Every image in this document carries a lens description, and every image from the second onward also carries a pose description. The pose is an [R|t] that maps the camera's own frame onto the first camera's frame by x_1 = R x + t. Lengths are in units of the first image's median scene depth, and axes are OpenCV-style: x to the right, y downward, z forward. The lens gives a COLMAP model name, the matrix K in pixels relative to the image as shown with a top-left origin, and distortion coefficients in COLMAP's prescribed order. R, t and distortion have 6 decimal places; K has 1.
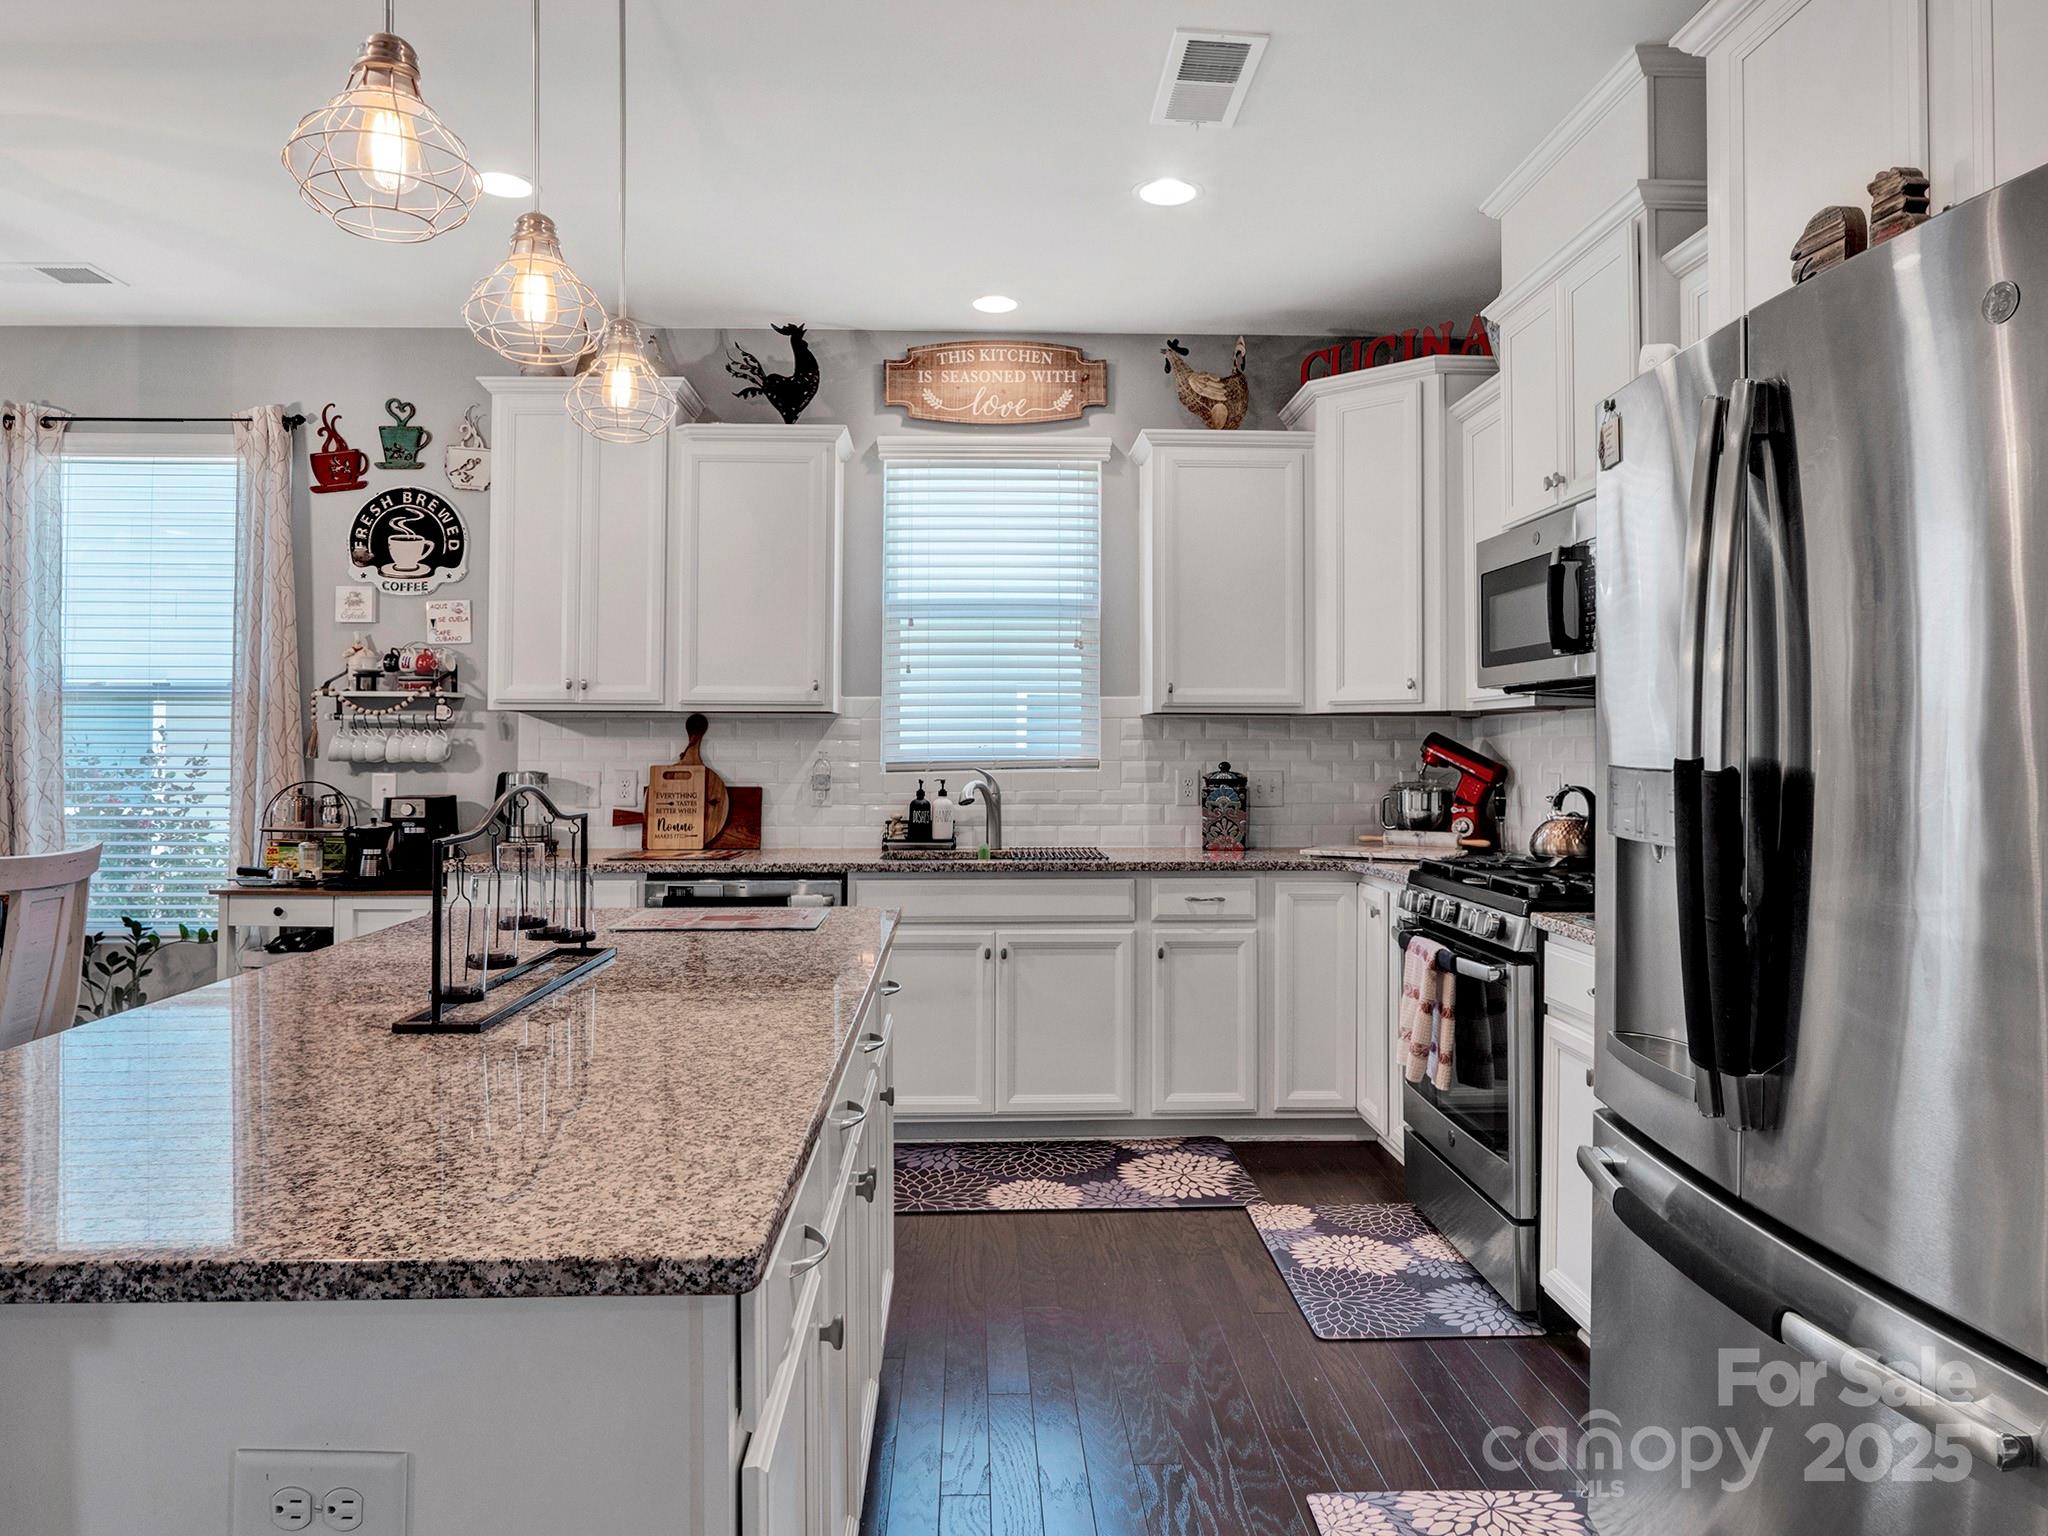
lens RADIAL K [[1314.0, 0, 1028.9], [0, 1314.0, 720.6], [0, 0, 1]] dist [-0.032802, 0.018091]
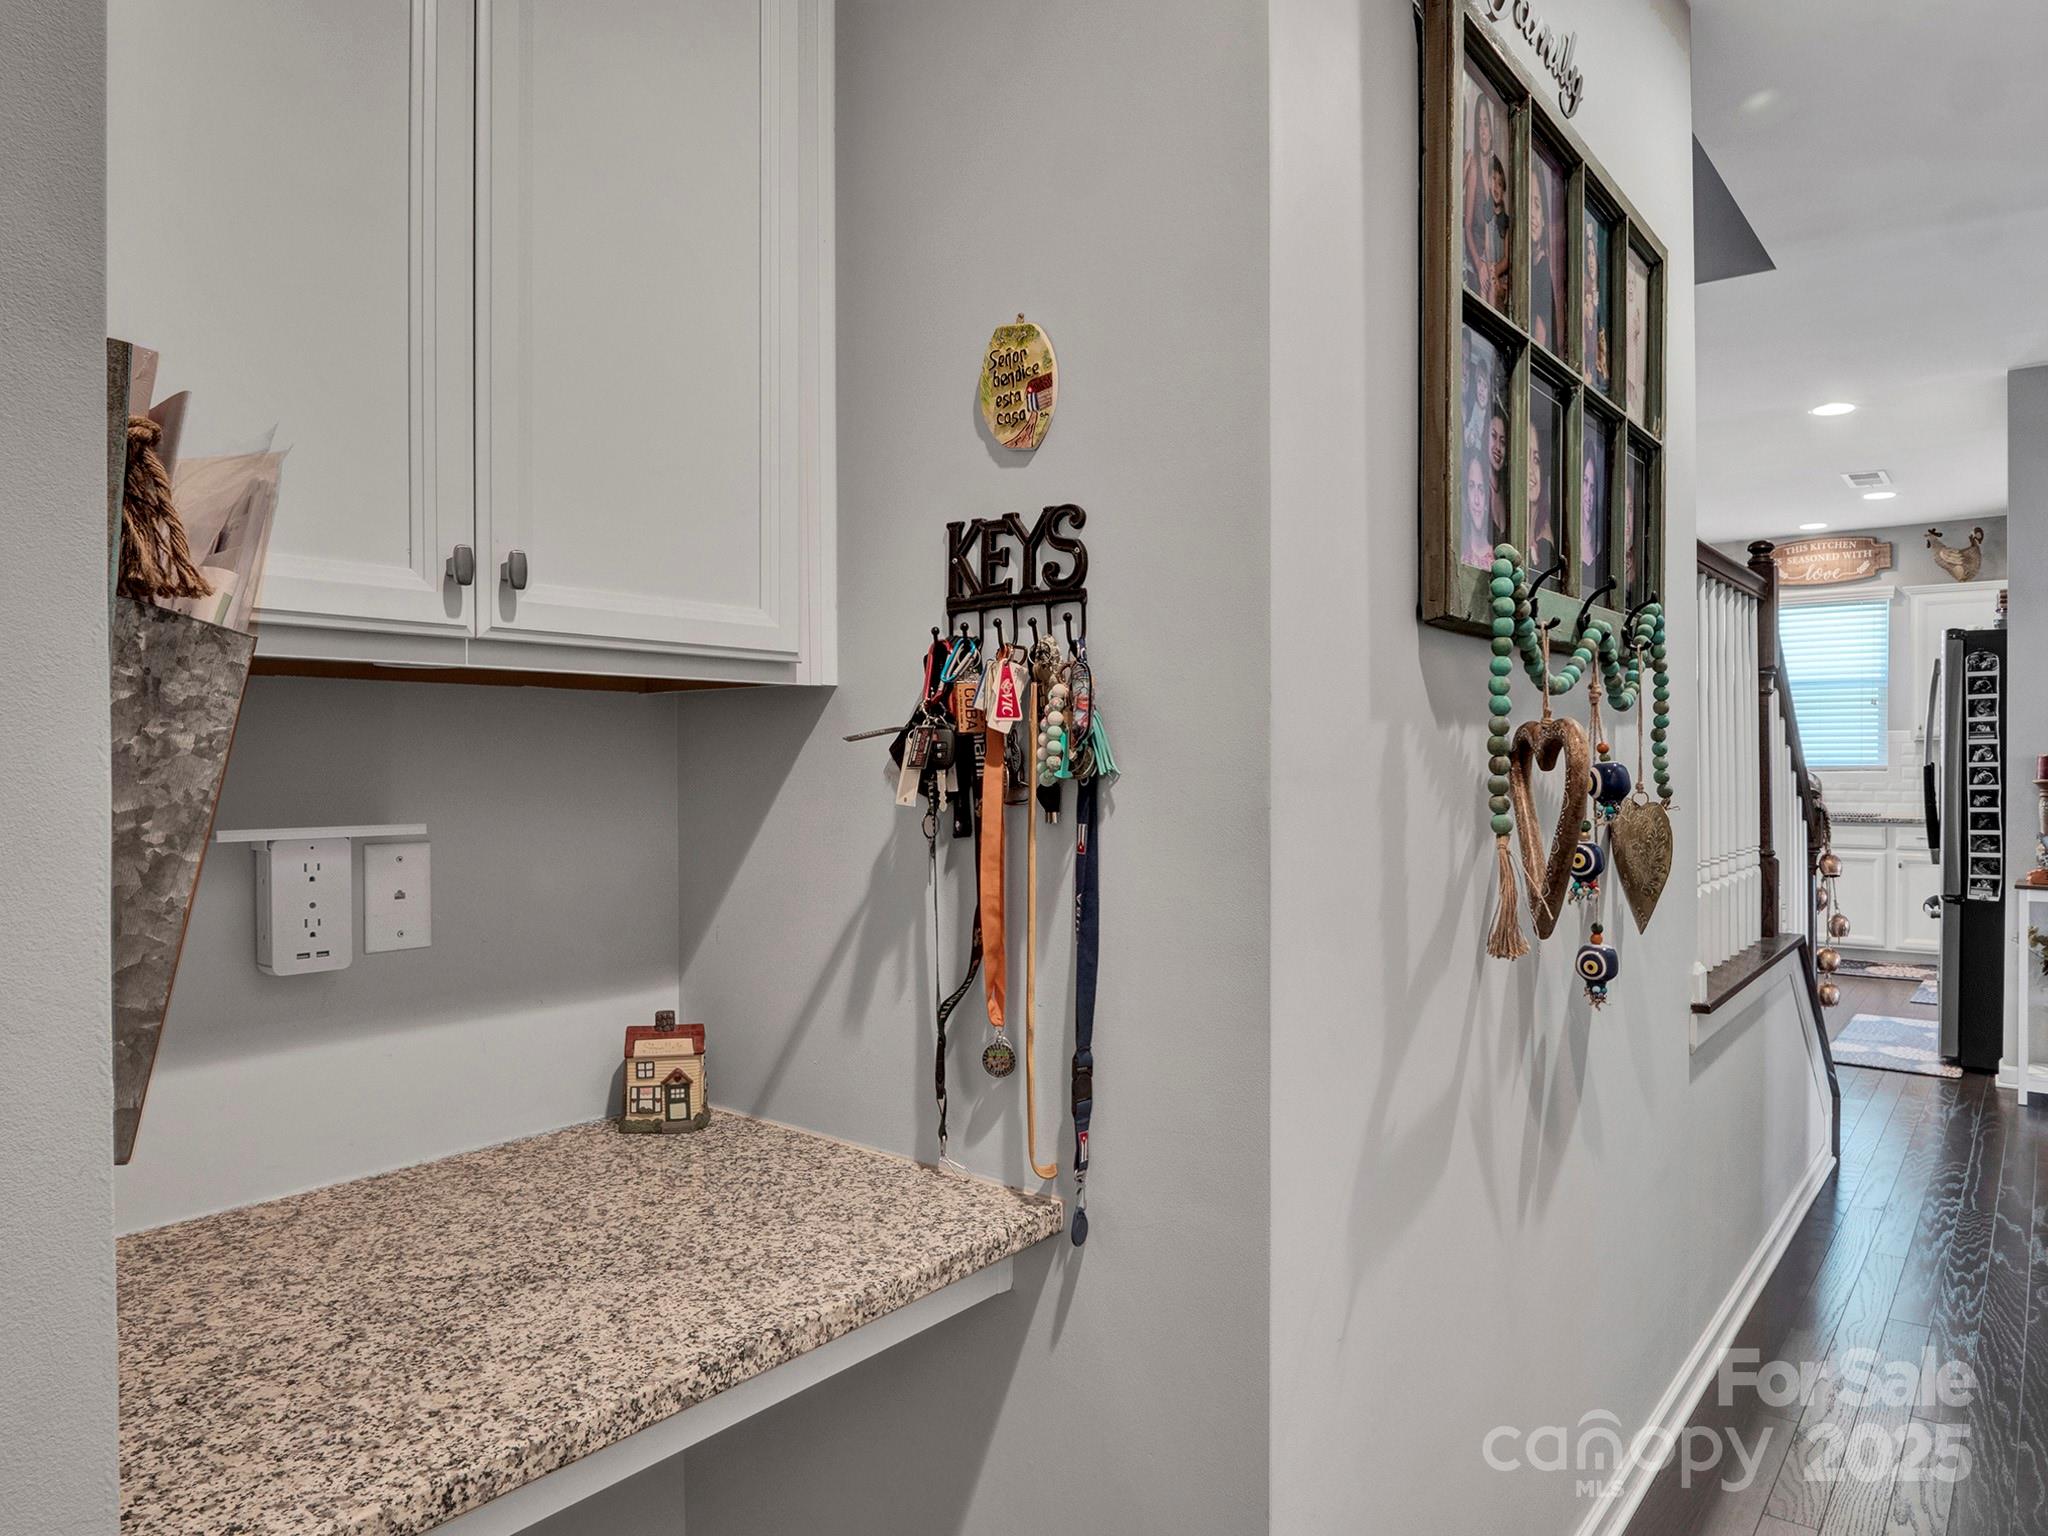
lens RADIAL K [[1354.8, 0, 1021.1], [0, 1354.8, 772.2], [0, 0, 1]] dist [-0.022121, 0.001007]
pose [[0.761091, 0.003257, -0.648637, 0.349723], [0.014767, 0.999641, 0.022347, -0.020987], [0.648477, -0.026586, 0.760770, -1.185573]]
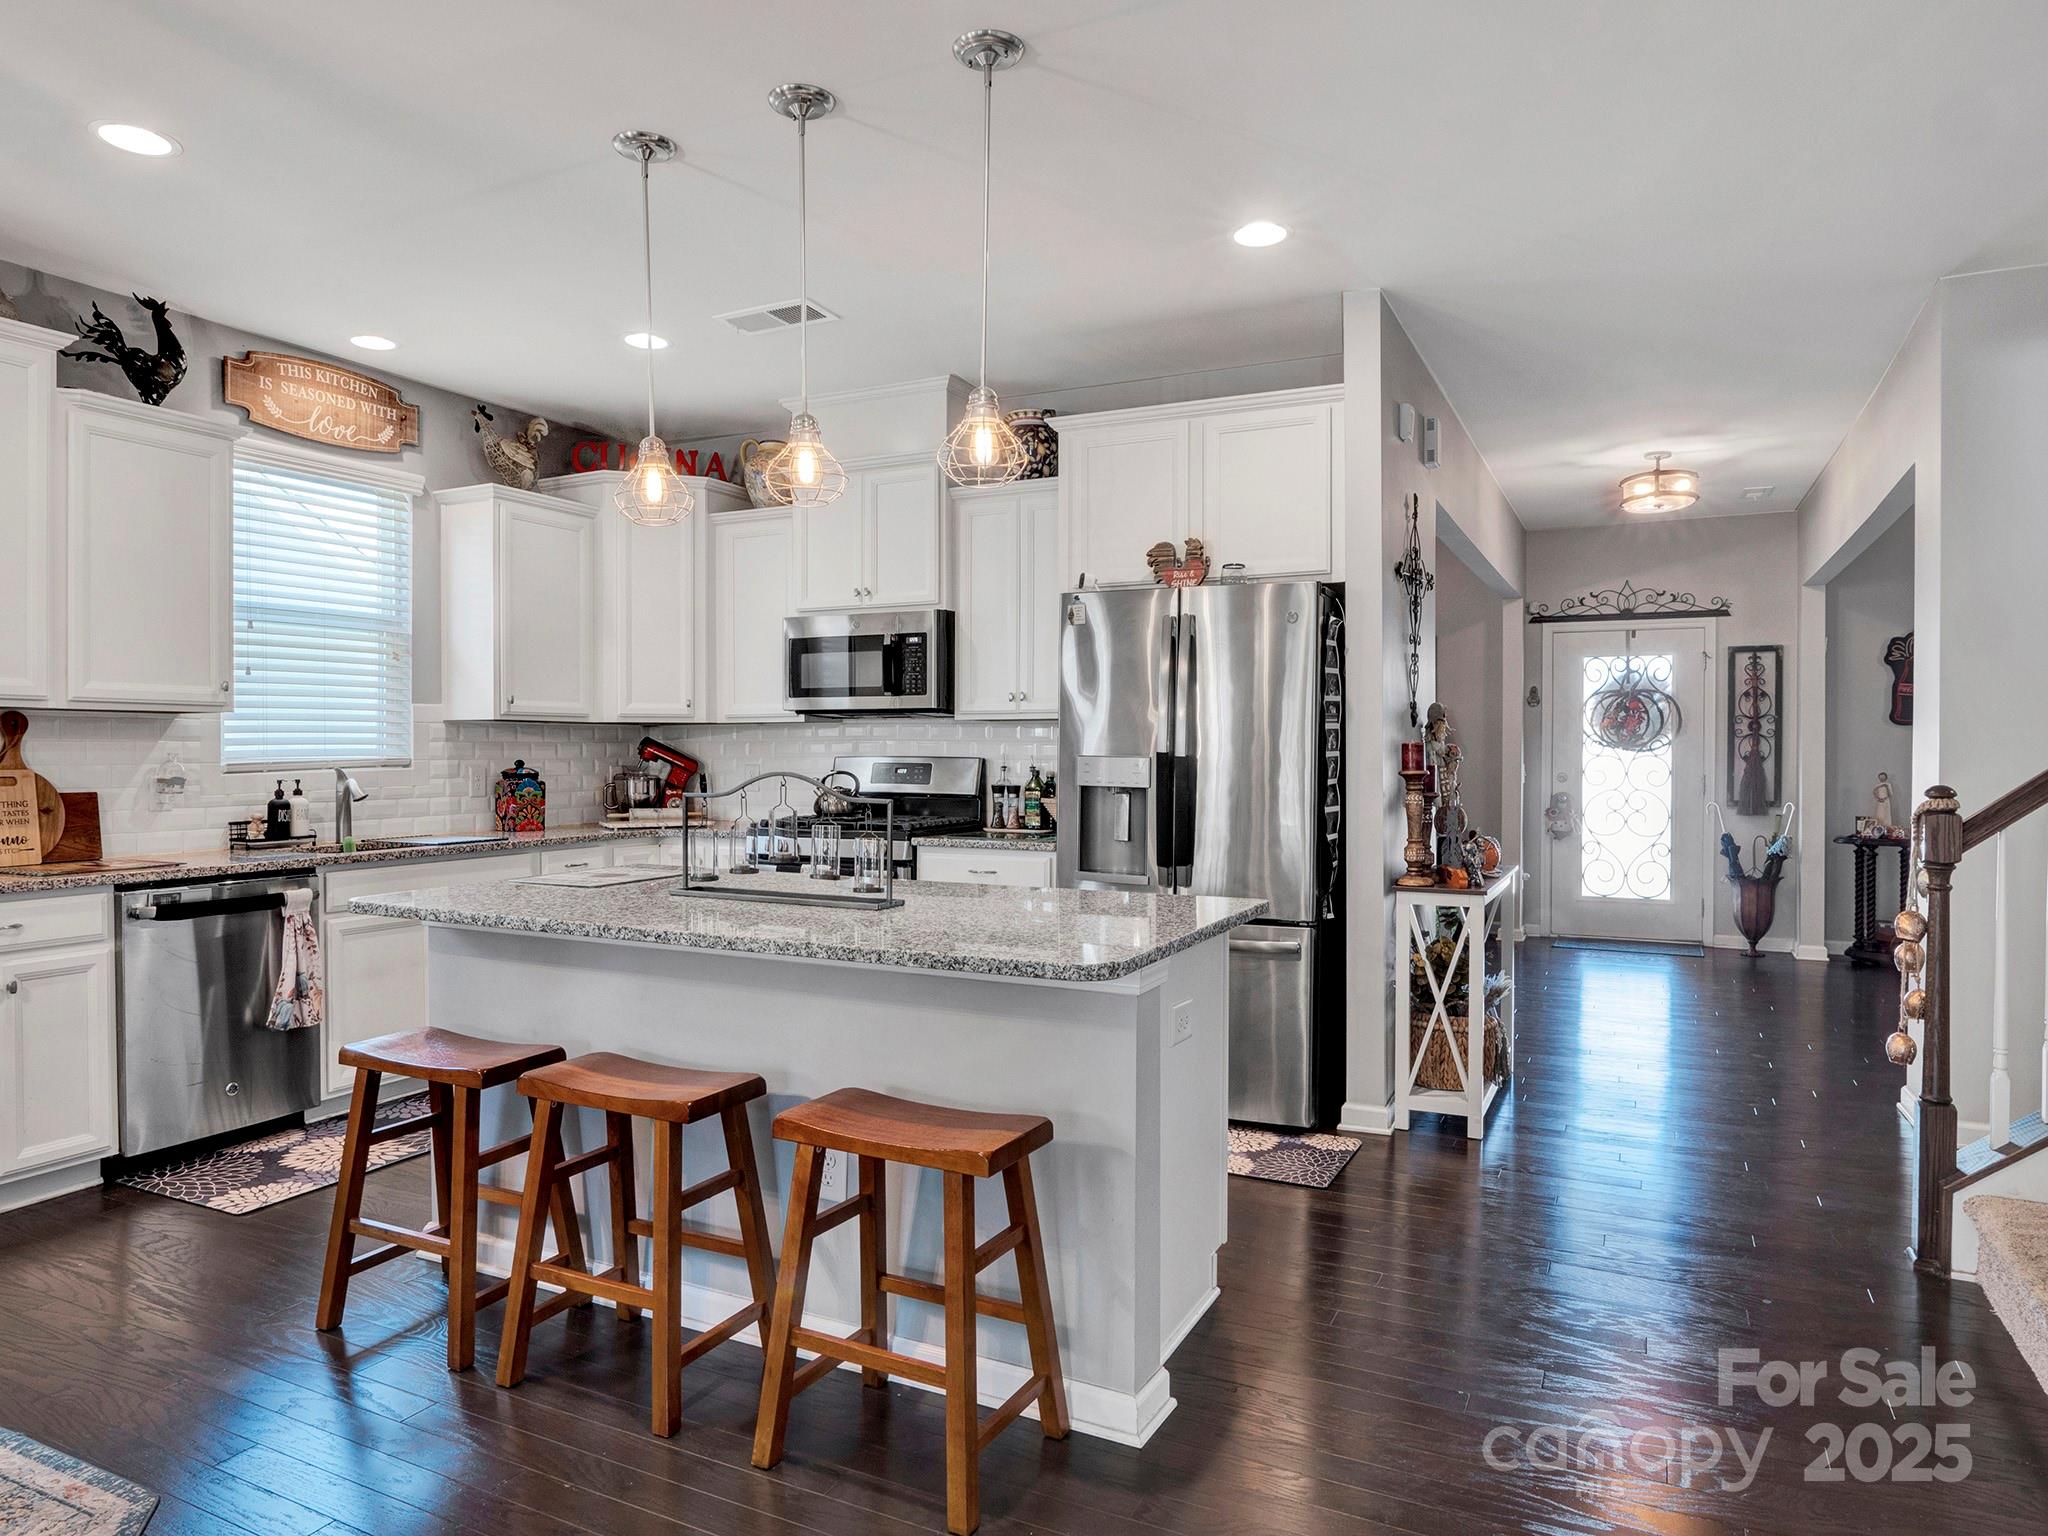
lens RADIAL K [[1287.4, 0, 1052.3], [0, 1287.4, 761.3], [0, 0, 1]] dist [-0.030367, 0.007267]
pose [[0.457404, -0.009967, 0.889203, -0.687281], [-0.016290, 0.999675, 0.019585, 0.000852], [-0.889110, -0.023443, 0.457093, 0.003526]]
